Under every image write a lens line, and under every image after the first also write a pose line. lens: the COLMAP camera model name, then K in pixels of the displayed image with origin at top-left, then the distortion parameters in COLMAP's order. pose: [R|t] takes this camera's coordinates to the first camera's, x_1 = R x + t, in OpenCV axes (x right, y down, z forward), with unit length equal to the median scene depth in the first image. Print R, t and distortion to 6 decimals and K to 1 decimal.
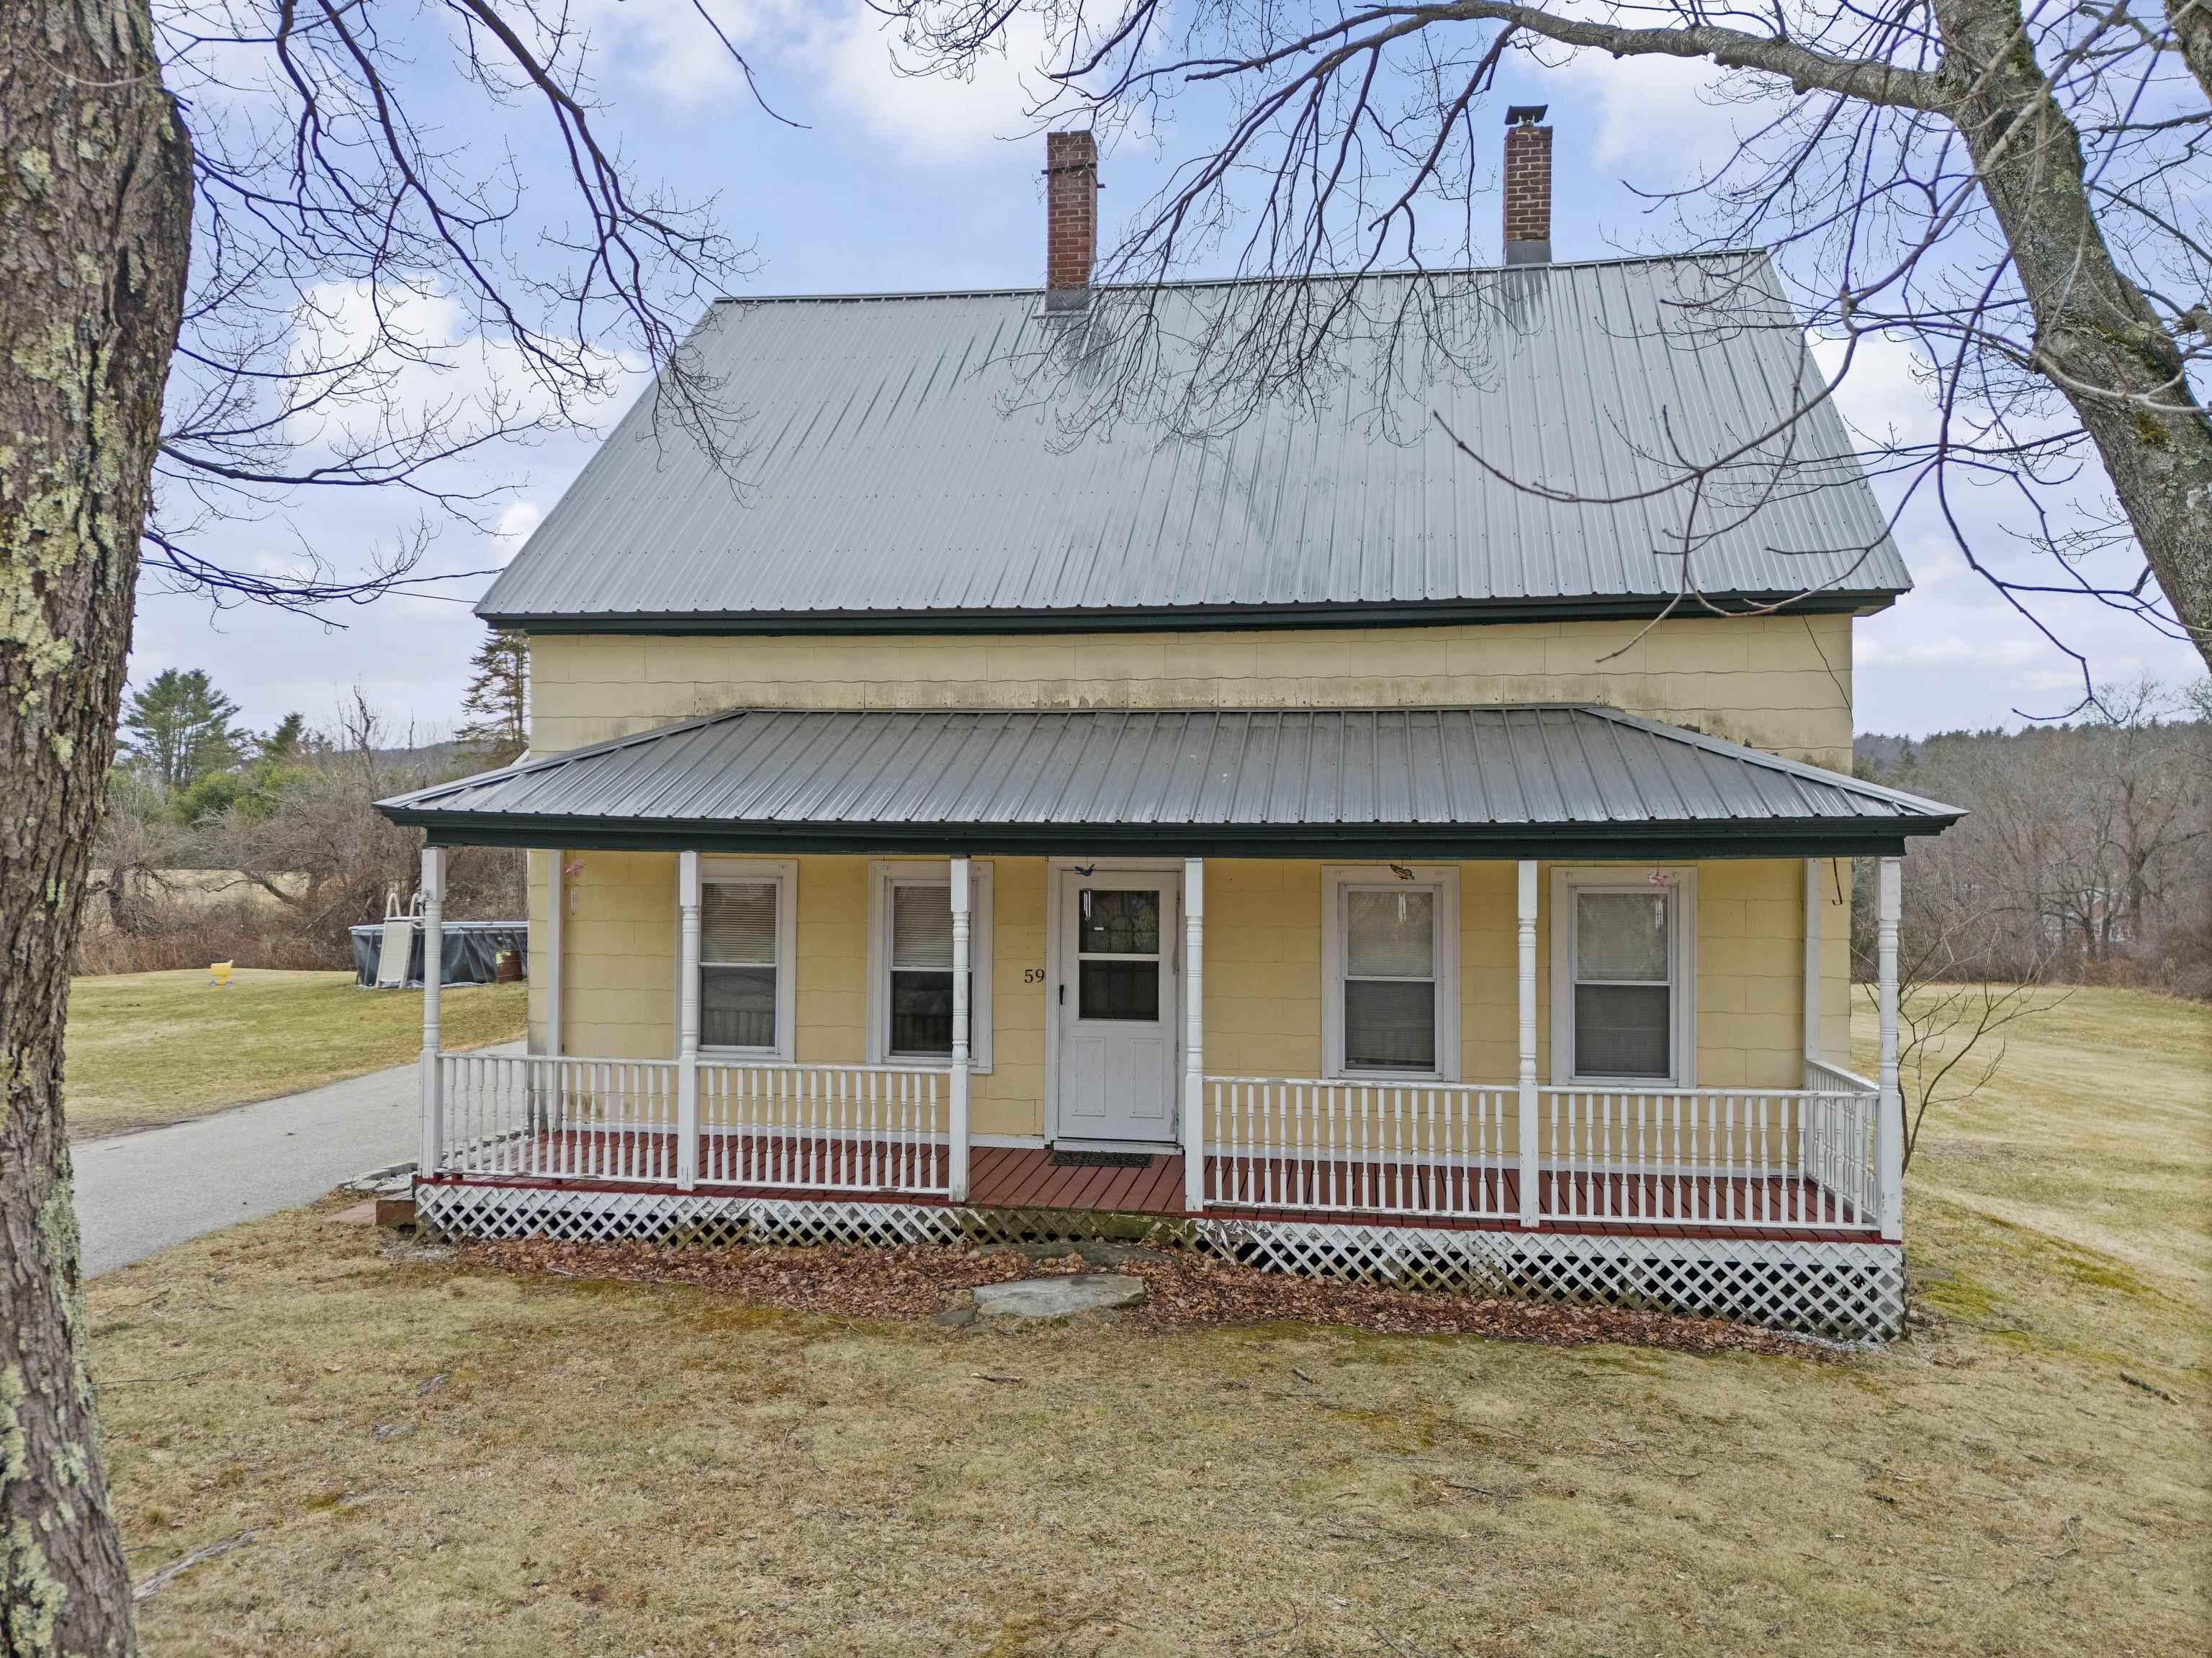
lens RADIAL K [[1646.5, 0, 1093.6], [0, 1646.5, 826.5], [0, 0, 1]] dist [0.077919, -0.069586]
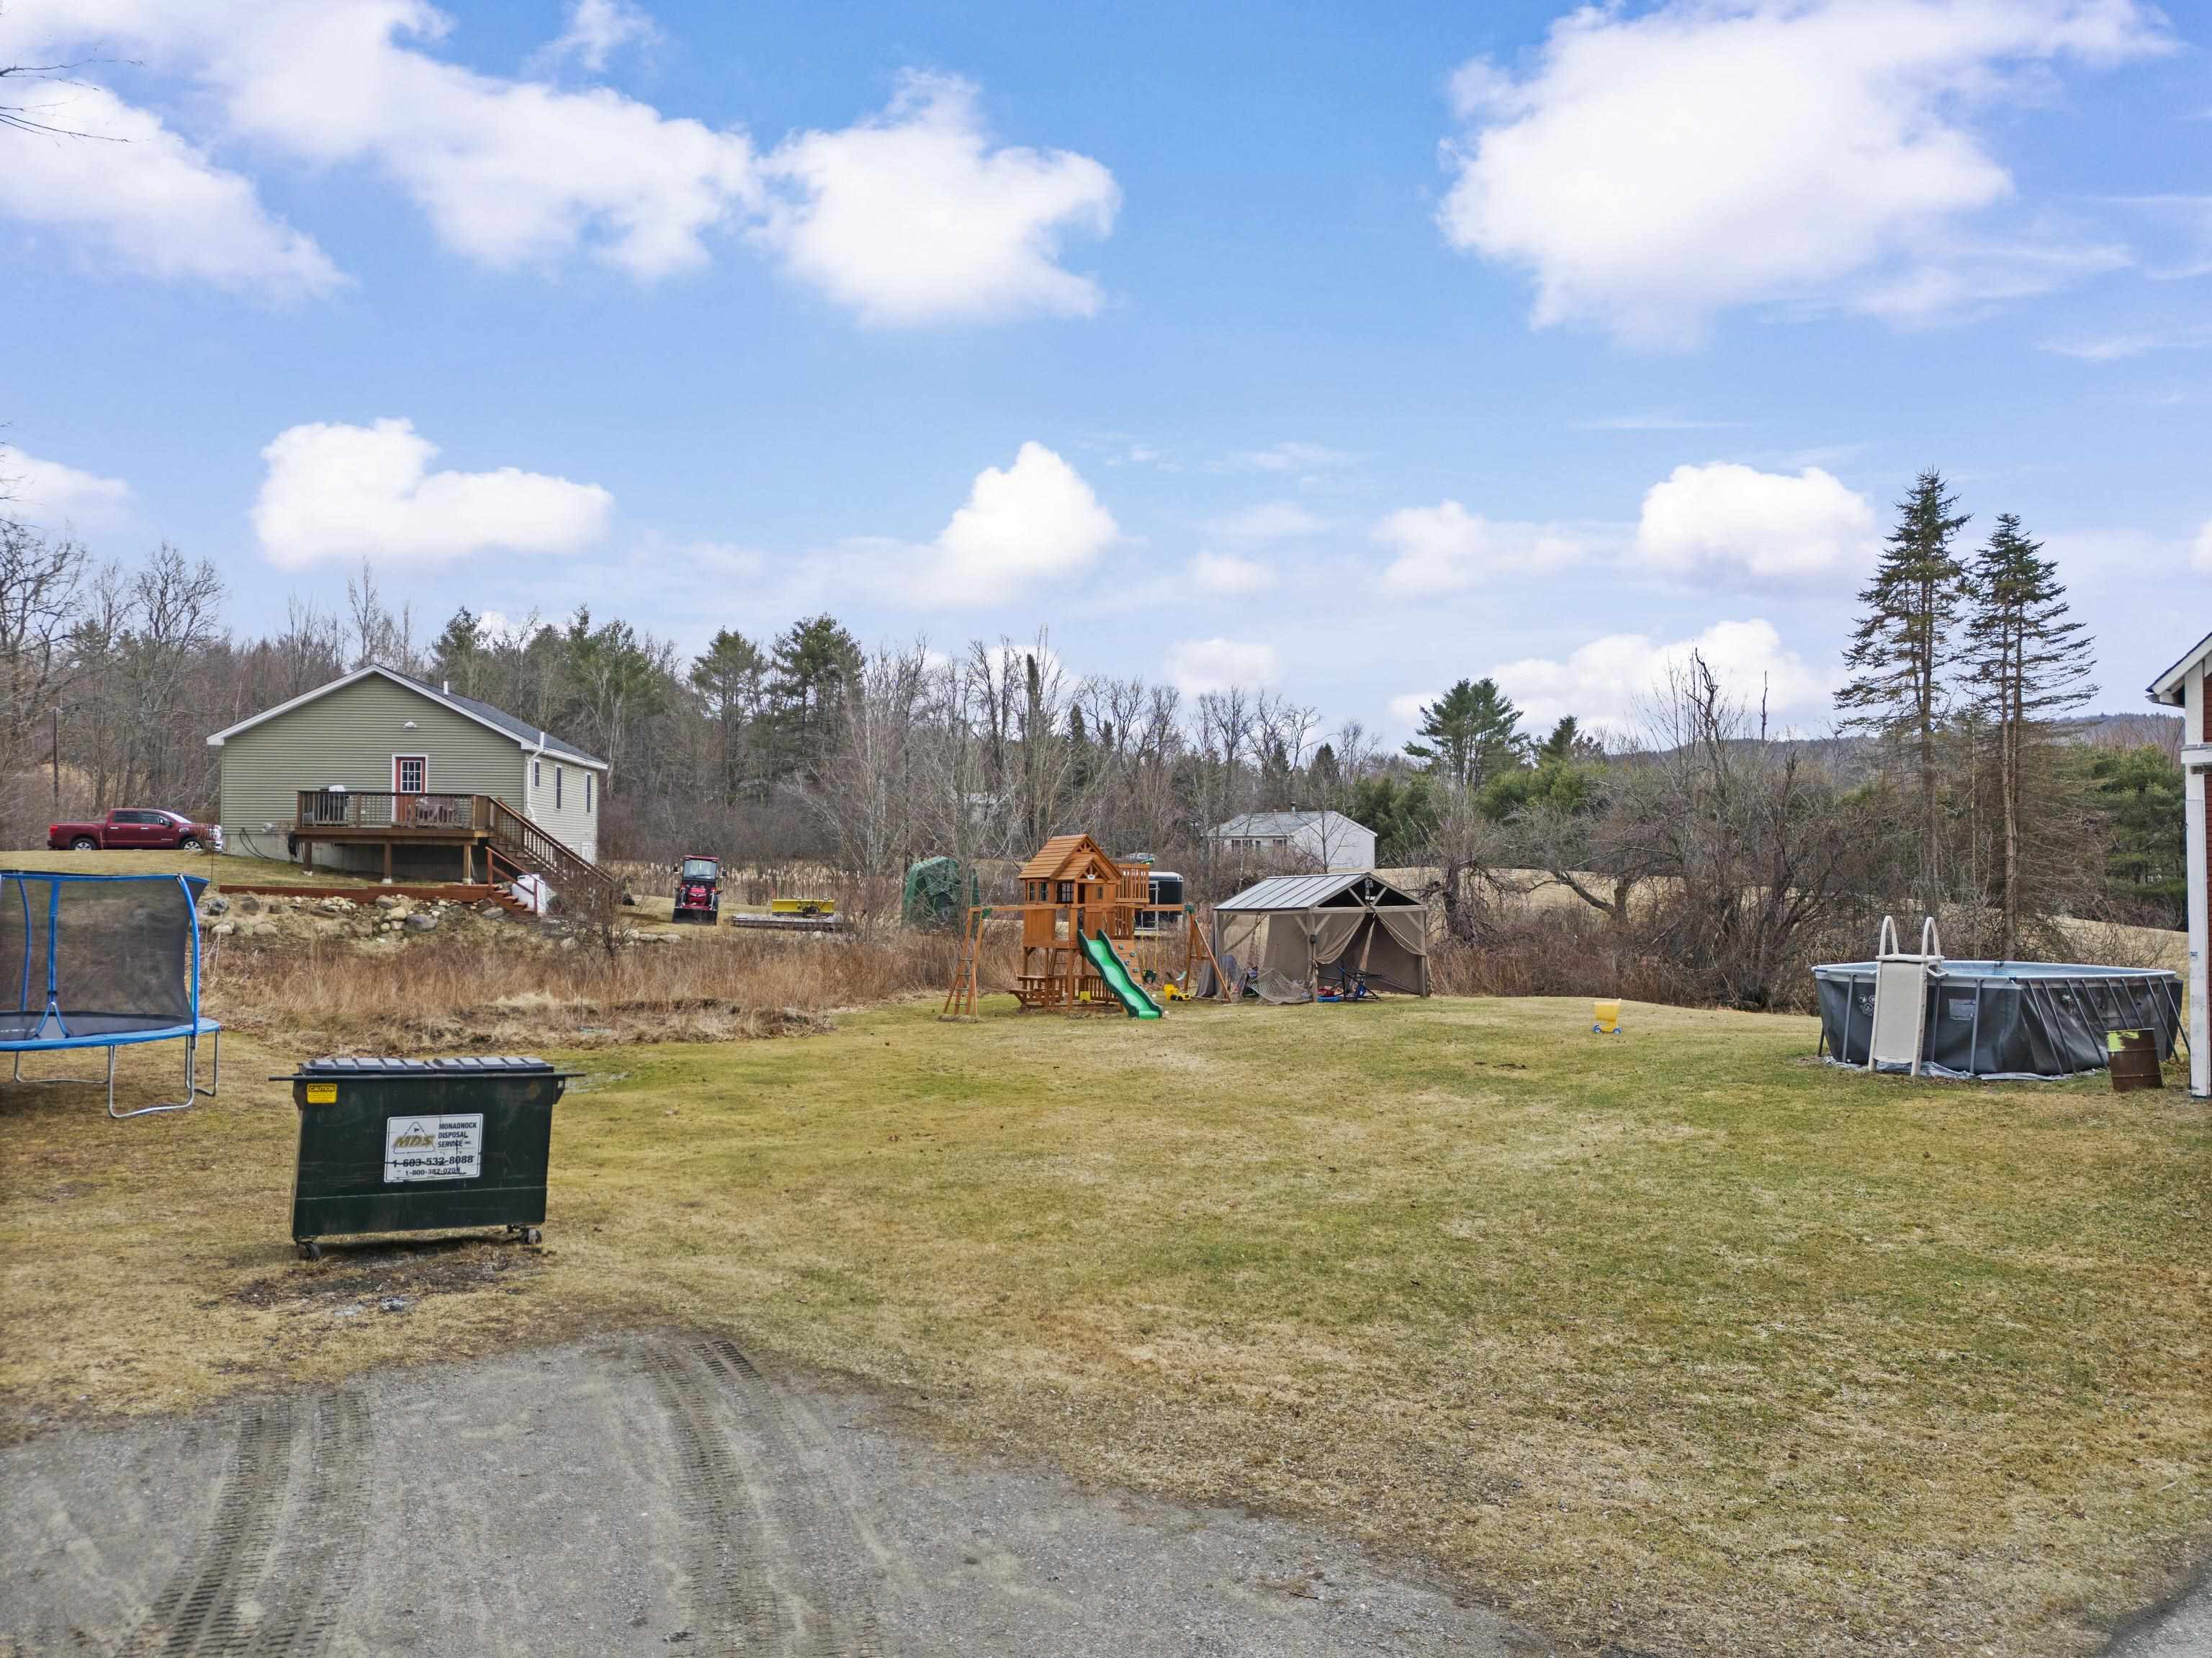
lens RADIAL K [[1695.8, 0, 1106.0], [0, 1695.8, 829.0], [0, 0, 1]] dist [0.072732, -0.093061]
pose [[0.759352, -0.003611, -0.650671, -0.757223], [0.004491, 0.999990, -0.000309, 0.024226], [0.650665, -0.002688, 0.759360, 1.111396]]
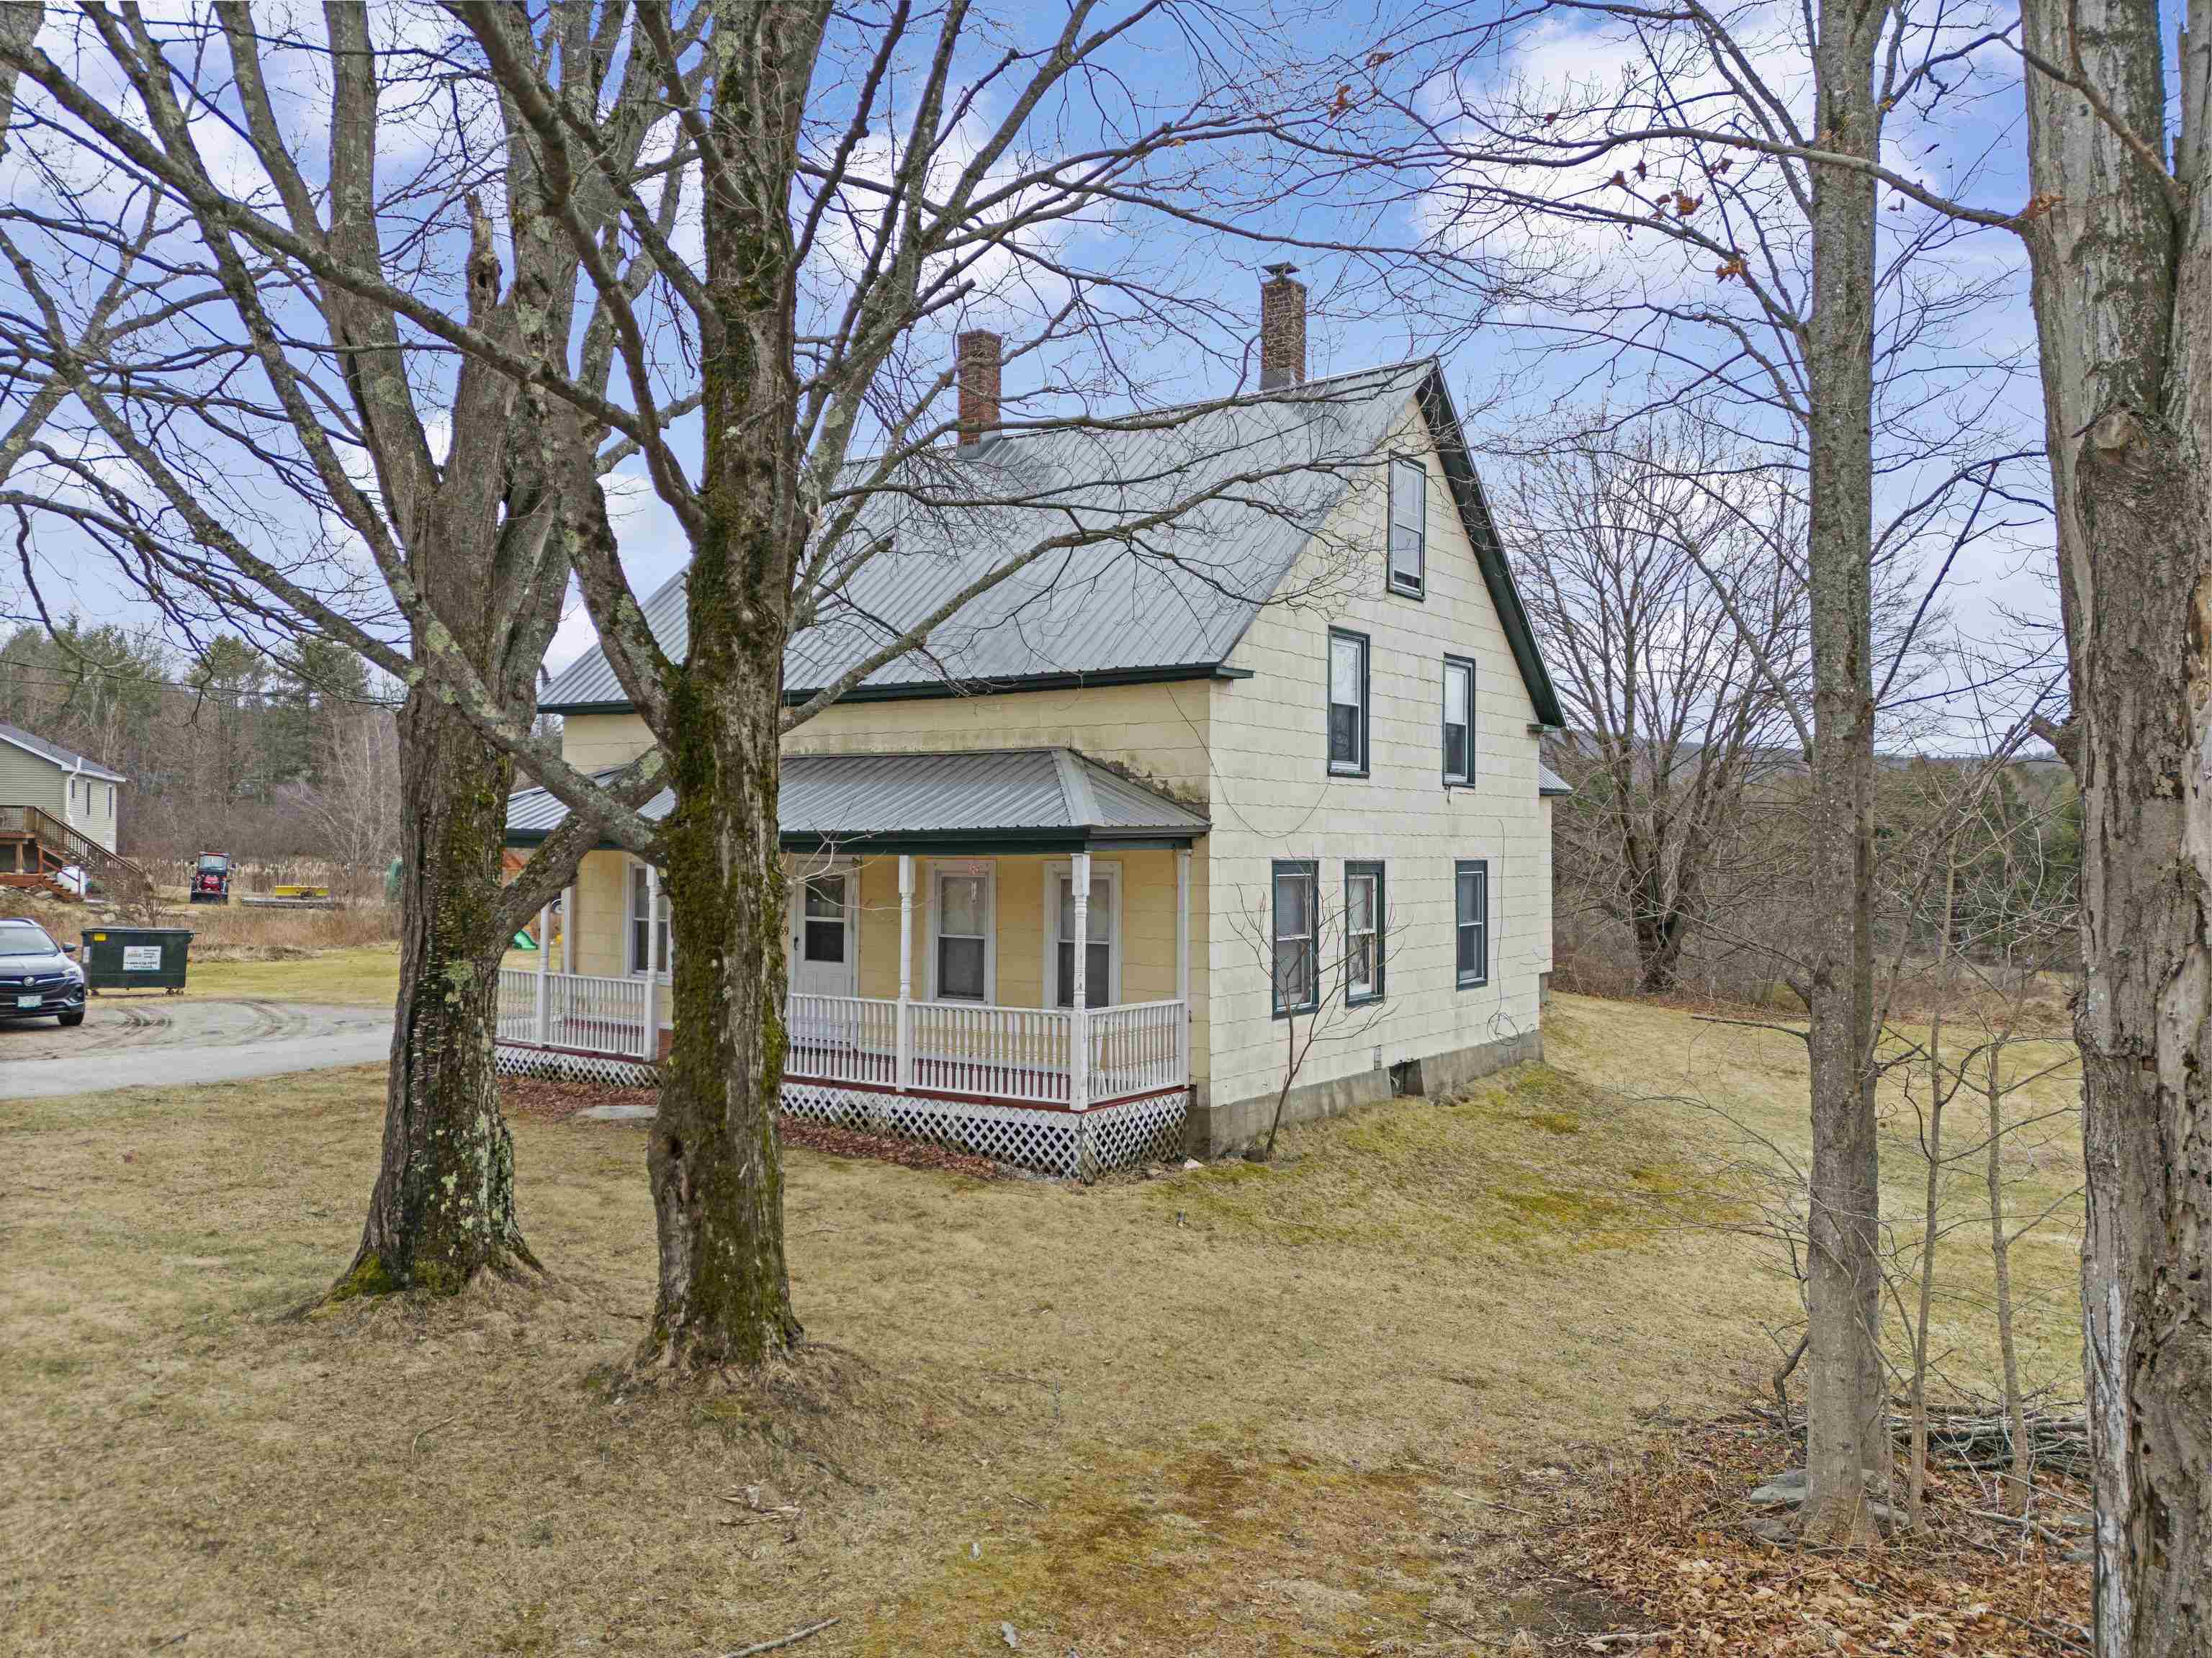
lens RADIAL K [[1646.5, 0, 1093.6], [0, 1646.5, 826.5], [0, 0, 1]] dist [0.077919, -0.069586]
pose [[0.902348, -0.000118, -0.431008, 0.986726], [0.000393, 1.000000, 0.000549, -0.006356], [0.431008, -0.000665, 0.902348, -0.279502]]
